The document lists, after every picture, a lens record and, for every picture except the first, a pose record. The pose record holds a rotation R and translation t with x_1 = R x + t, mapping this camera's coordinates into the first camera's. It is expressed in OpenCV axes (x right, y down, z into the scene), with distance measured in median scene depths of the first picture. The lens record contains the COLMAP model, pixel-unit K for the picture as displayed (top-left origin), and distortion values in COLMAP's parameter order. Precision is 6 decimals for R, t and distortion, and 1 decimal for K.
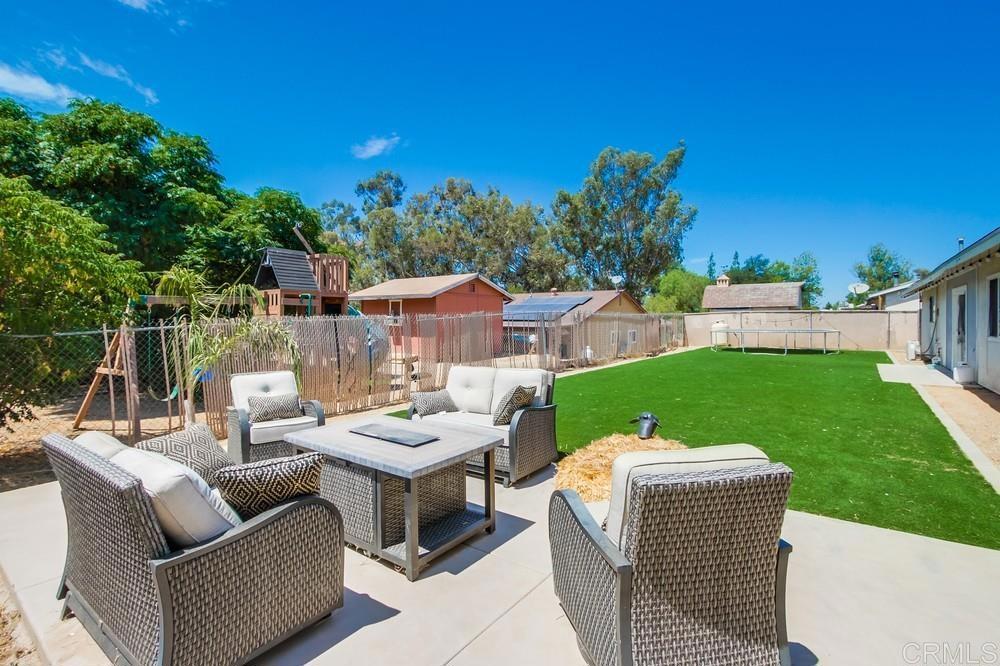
lens RADIAL K [[472.0, 0, 495.8], [0, 472.0, 321.2], [0, 0, 1]] dist [0.005268, 0.000304]
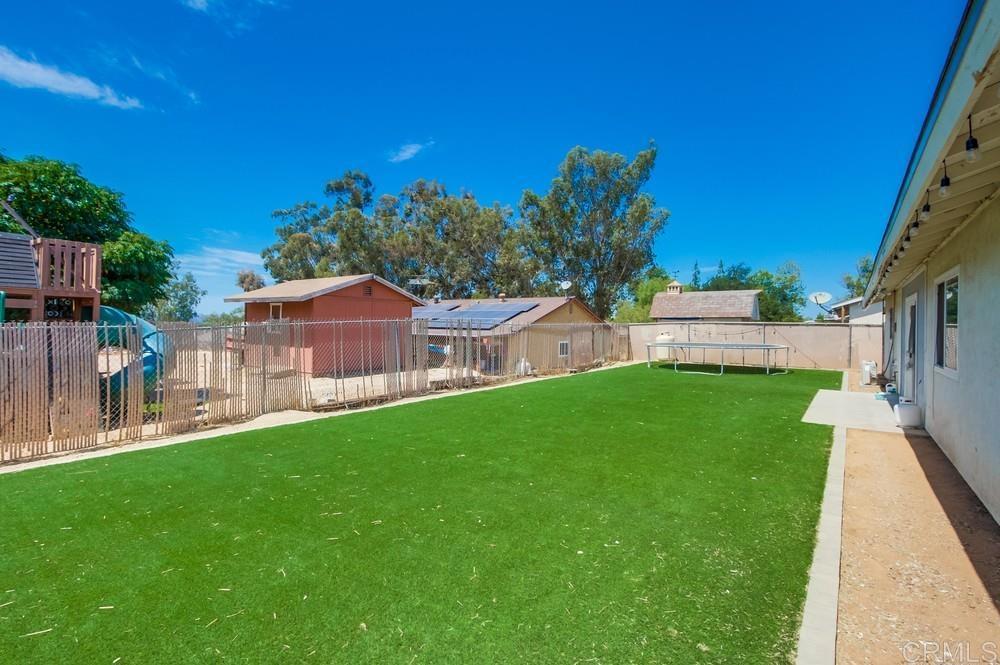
lens RADIAL K [[469.4, 0, 490.0], [0, 469.4, 326.4], [0, 0, 1]] dist [0.005596, 0.000787]
pose [[0.999901, 0.013891, -0.002289, 0.071902], [-0.013896, 0.999901, -0.002240, -0.002684], [0.002257, 0.002272, 0.999995, 0.057038]]
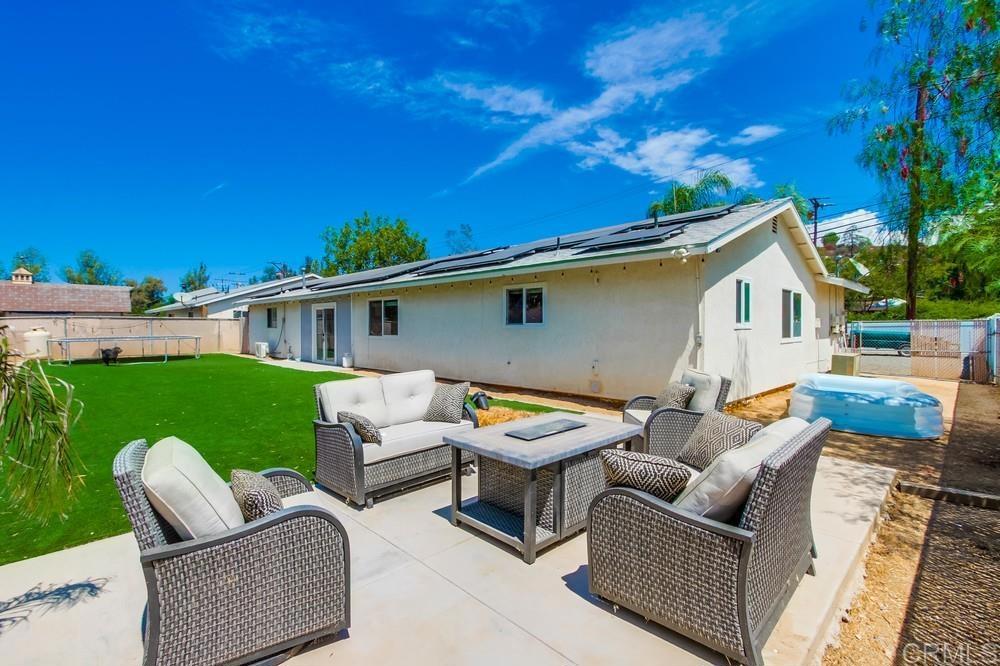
lens RADIAL K [[469.4, 0, 490.0], [0, 469.4, 326.9], [0, 0, 1]] dist [0.005596, 0.000787]
pose [[0.137789, -0.001491, 0.990460, -0.096118], [0.004775, 0.999988, 0.000841, 0.000207], [-0.990450, 0.004614, 0.137795, 0.072133]]
